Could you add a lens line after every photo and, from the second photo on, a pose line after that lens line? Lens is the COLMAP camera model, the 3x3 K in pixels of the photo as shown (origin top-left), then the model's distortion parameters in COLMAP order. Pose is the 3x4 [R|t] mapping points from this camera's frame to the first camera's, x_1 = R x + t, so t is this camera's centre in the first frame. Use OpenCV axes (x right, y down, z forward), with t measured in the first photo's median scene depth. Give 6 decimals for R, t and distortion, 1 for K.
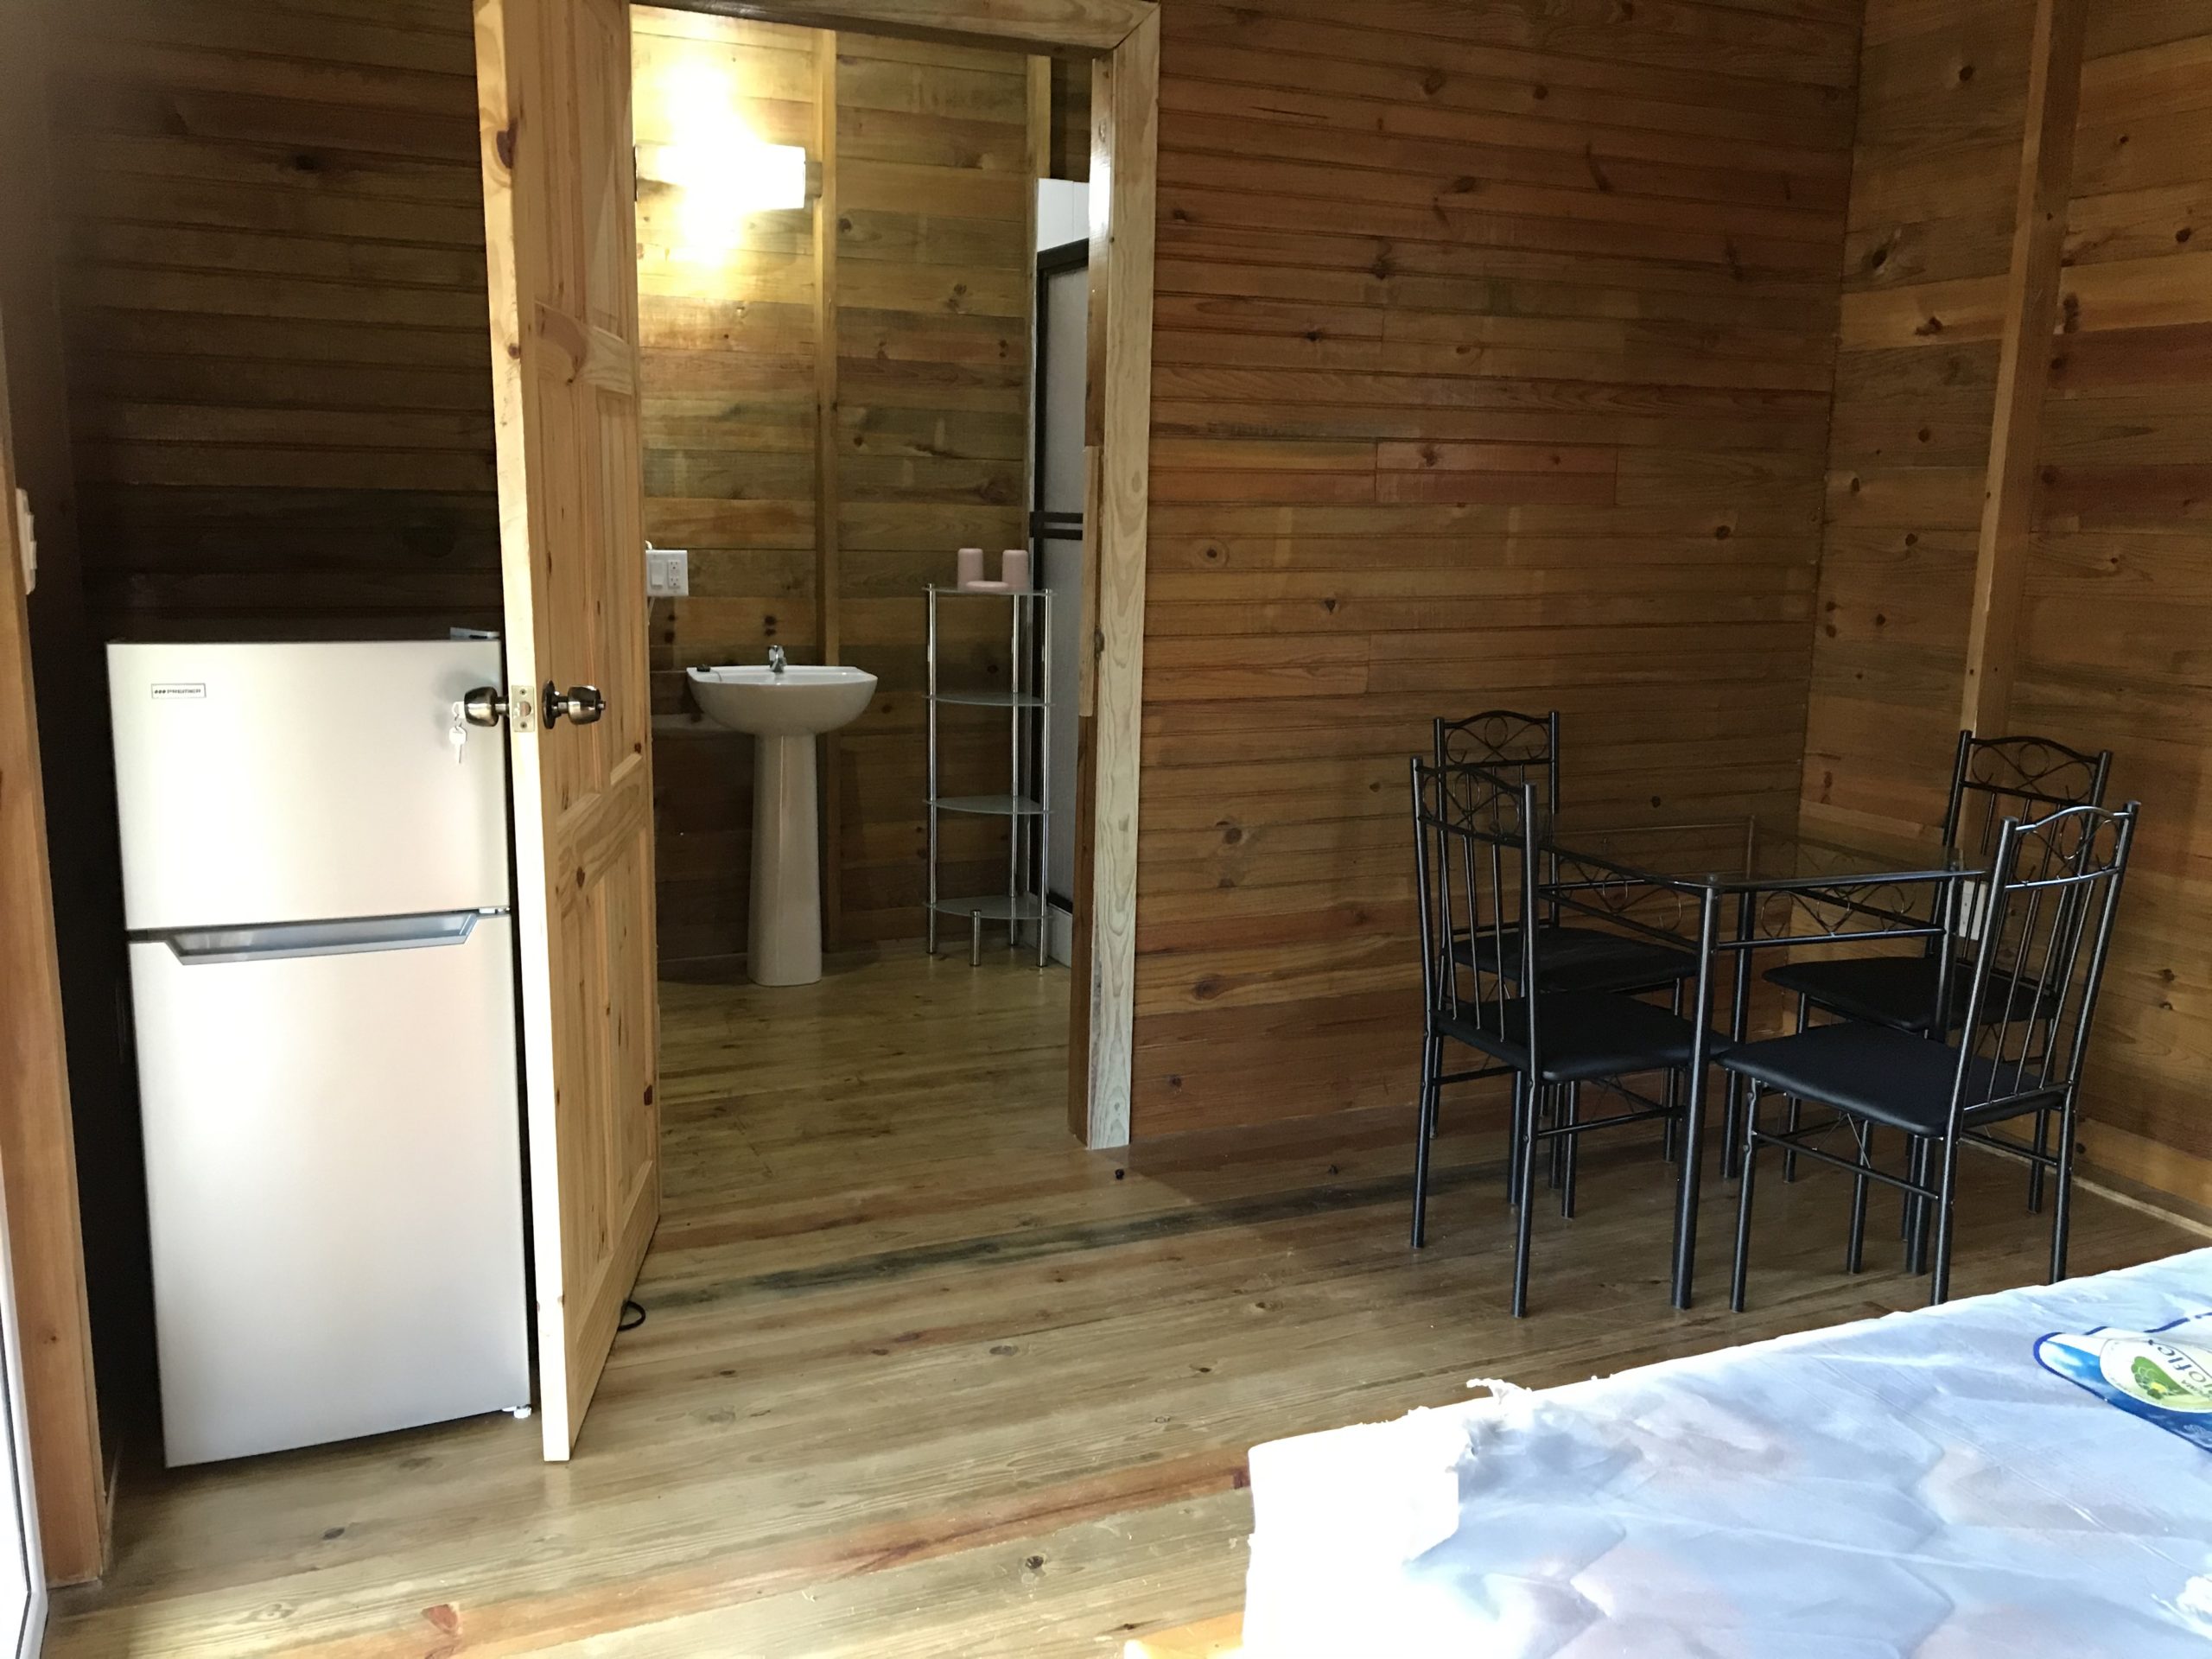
lens RADIAL K [[1805.4, 0, 1093.1], [0, 1805.4, 827.5], [0, 0, 1]] dist [0.026101, 0.000557]
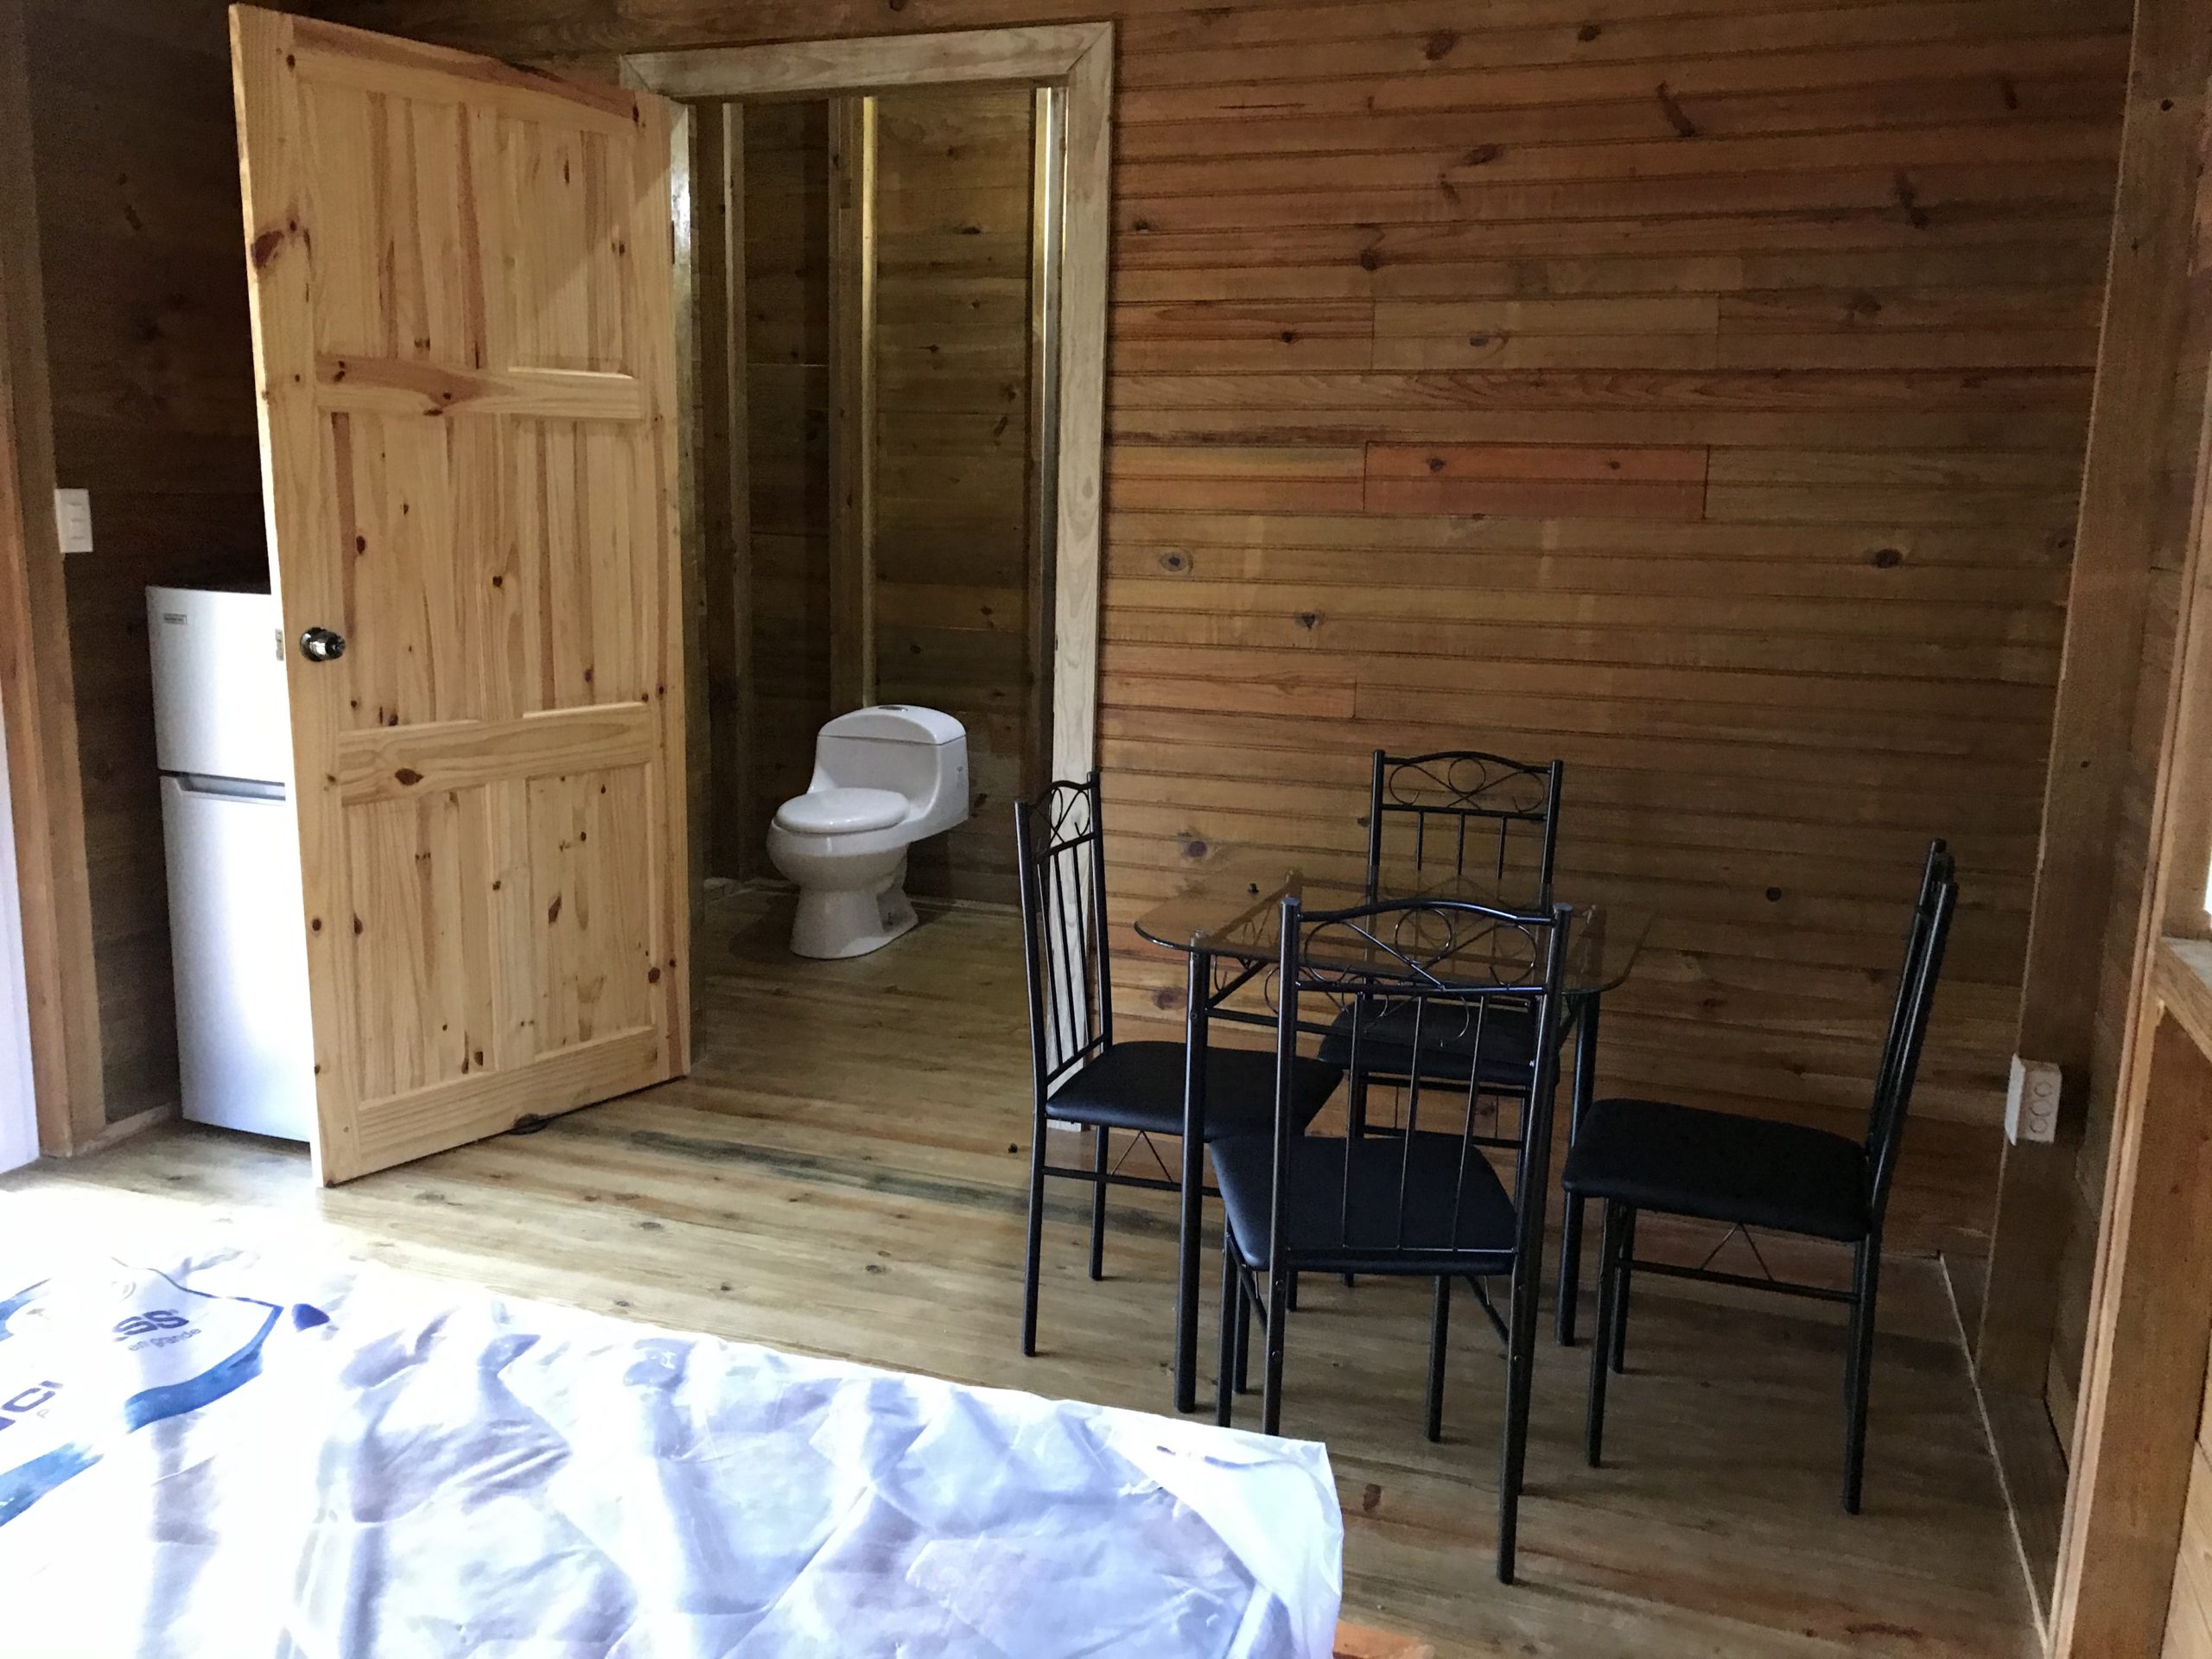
lens RADIAL K [[1805.4, 0, 1097.7], [0, 1805.4, 825.5], [0, 0, 1]] dist [0.026101, 0.000557]
pose [[0.728209, 0.129992, -0.672915, 0.722516], [-0.131461, 0.990109, 0.049003, -0.050915], [0.672629, 0.052778, 0.738095, 0.245512]]
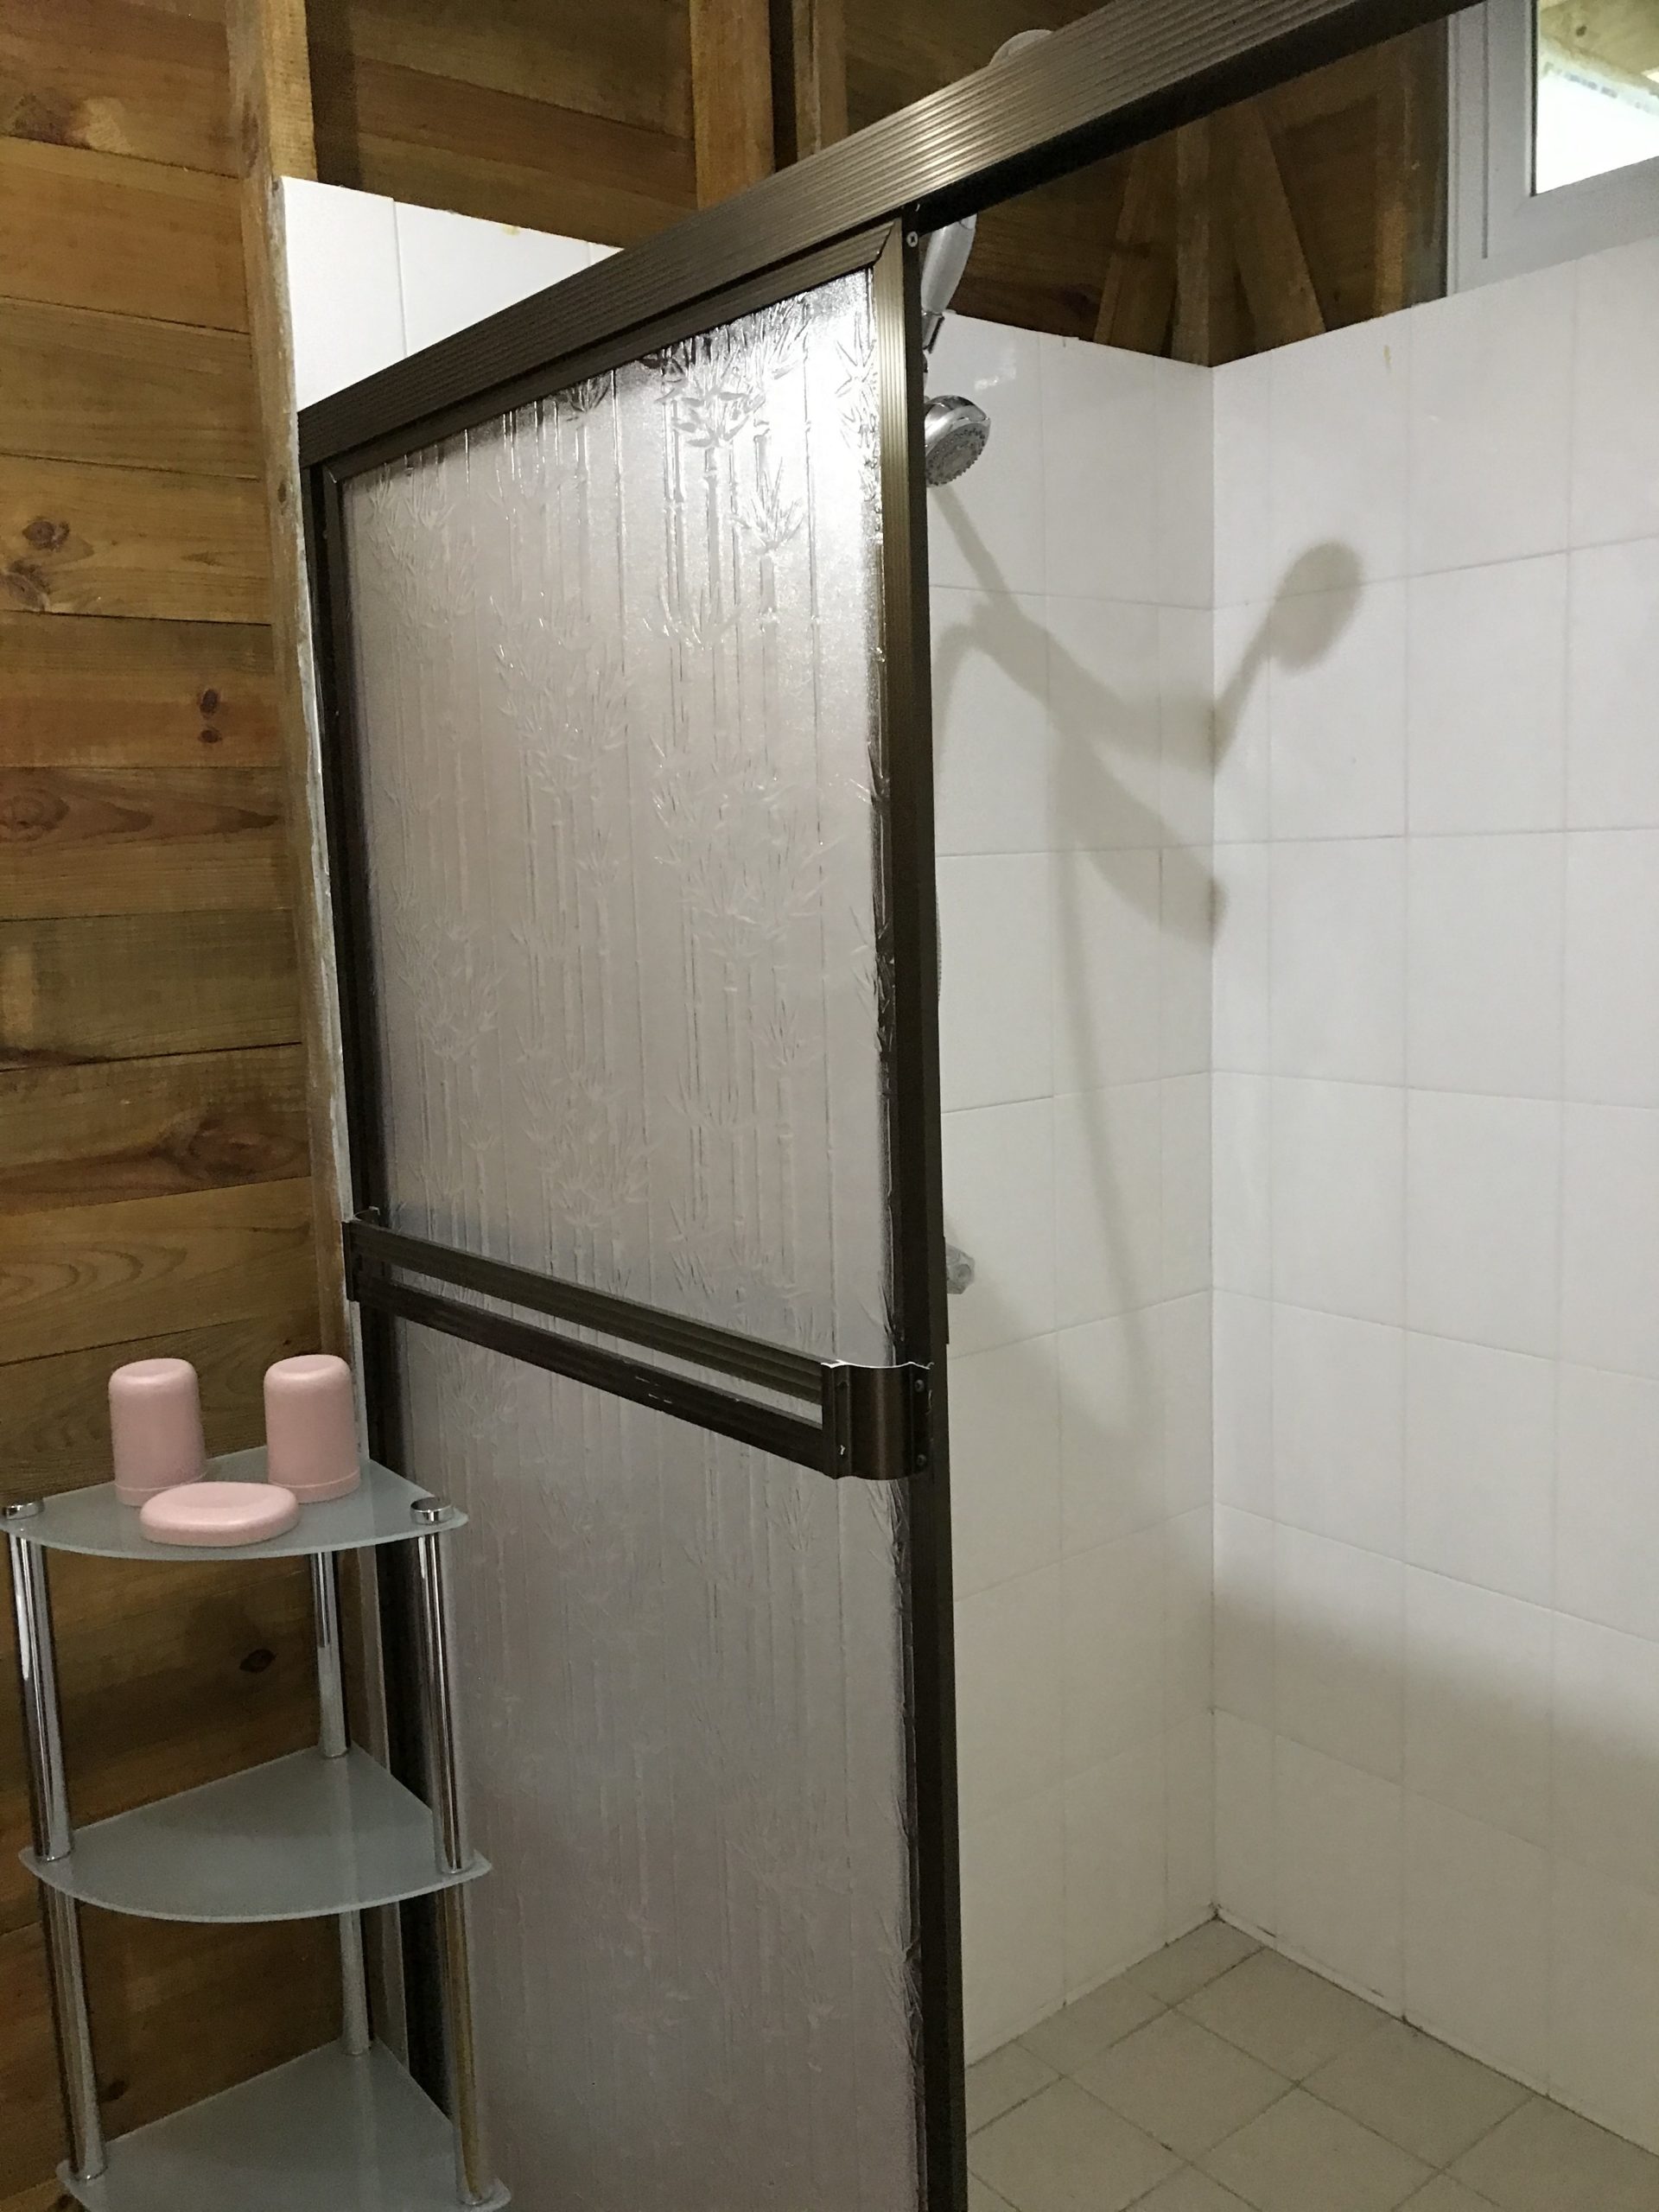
lens RADIAL K [[1805.4, 0, 825.9], [0, 1805.4, 1105.1], [0, 0, 1]] dist [0.026101, 0.000557]
pose [[0.963464, -0.082757, 0.254733, -0.030179], [0.092245, 0.995410, -0.025507, -0.167982], [-0.251453, 0.048073, 0.966675, 0.627732]]
